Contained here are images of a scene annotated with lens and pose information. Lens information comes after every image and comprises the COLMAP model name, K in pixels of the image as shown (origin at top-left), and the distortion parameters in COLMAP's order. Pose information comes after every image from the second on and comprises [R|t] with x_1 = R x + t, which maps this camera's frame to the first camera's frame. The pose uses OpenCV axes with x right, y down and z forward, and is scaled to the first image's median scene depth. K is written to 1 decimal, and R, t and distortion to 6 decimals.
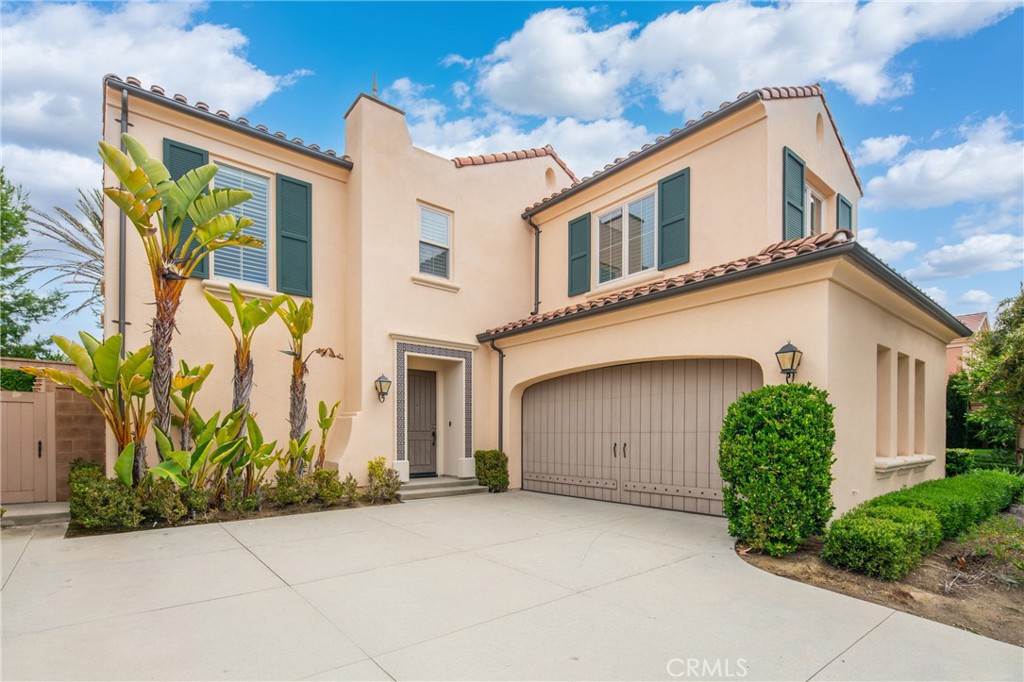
lens RADIAL K [[490.5, 0, 527.5], [0, 490.5, 436.9], [0, 0, 1]] dist [-0.000913, -0.000624]
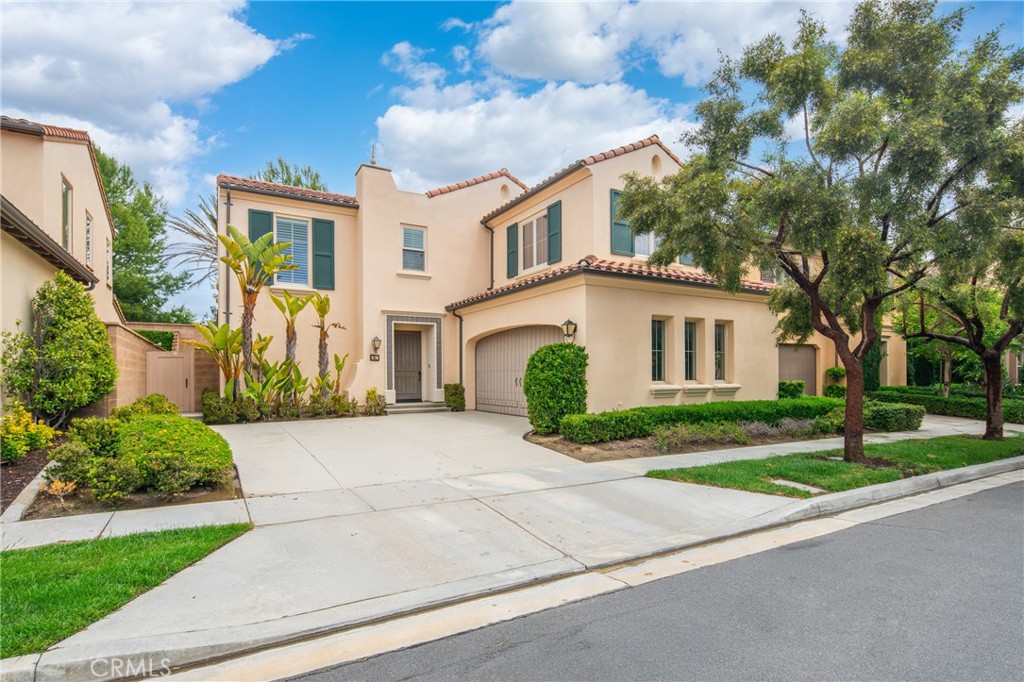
lens RADIAL K [[509.5, 0, 553.6], [0, 509.5, 372.9], [0, 0, 1]] dist [0.001533, 0.000155]
pose [[0.991998, -0.009446, -0.125901, 0.491740], [0.008210, 0.999913, -0.010335, 0.015404], [0.125987, 0.009218, 0.991989, -0.585117]]
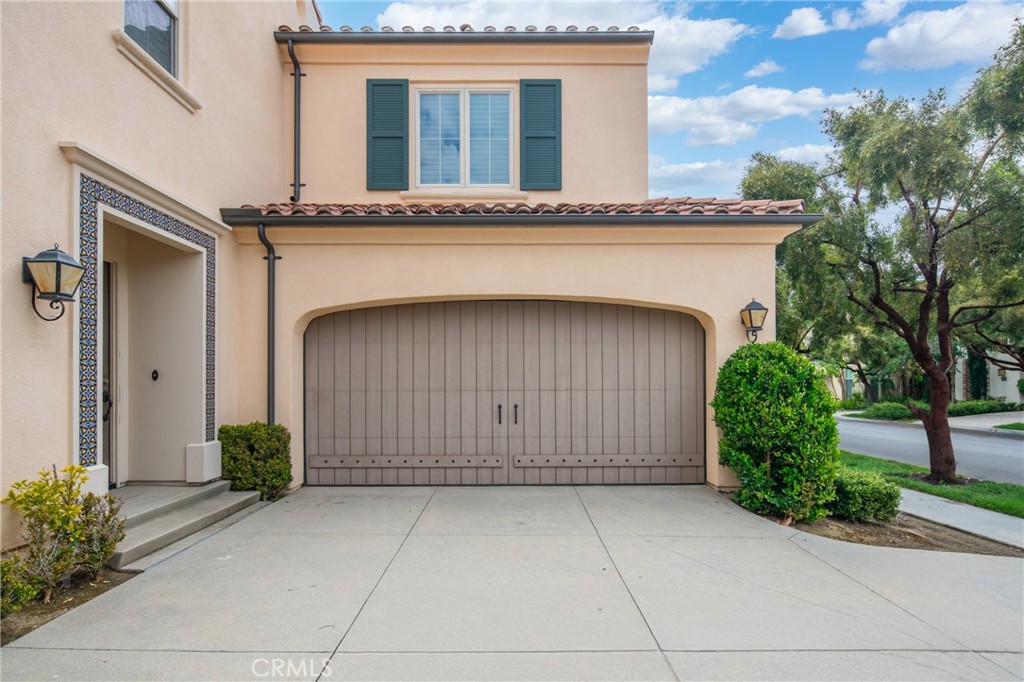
lens RADIAL K [[485.6, 0, 523.7], [0, 485.6, 377.4], [0, 0, 1]] dist [-0.000061, -0.000430]
pose [[0.647729, 0.003293, 0.761864, -0.344786], [0.007035, 0.999922, -0.010304, -0.020103], [-0.761838, 0.012034, 0.647656, 0.485275]]
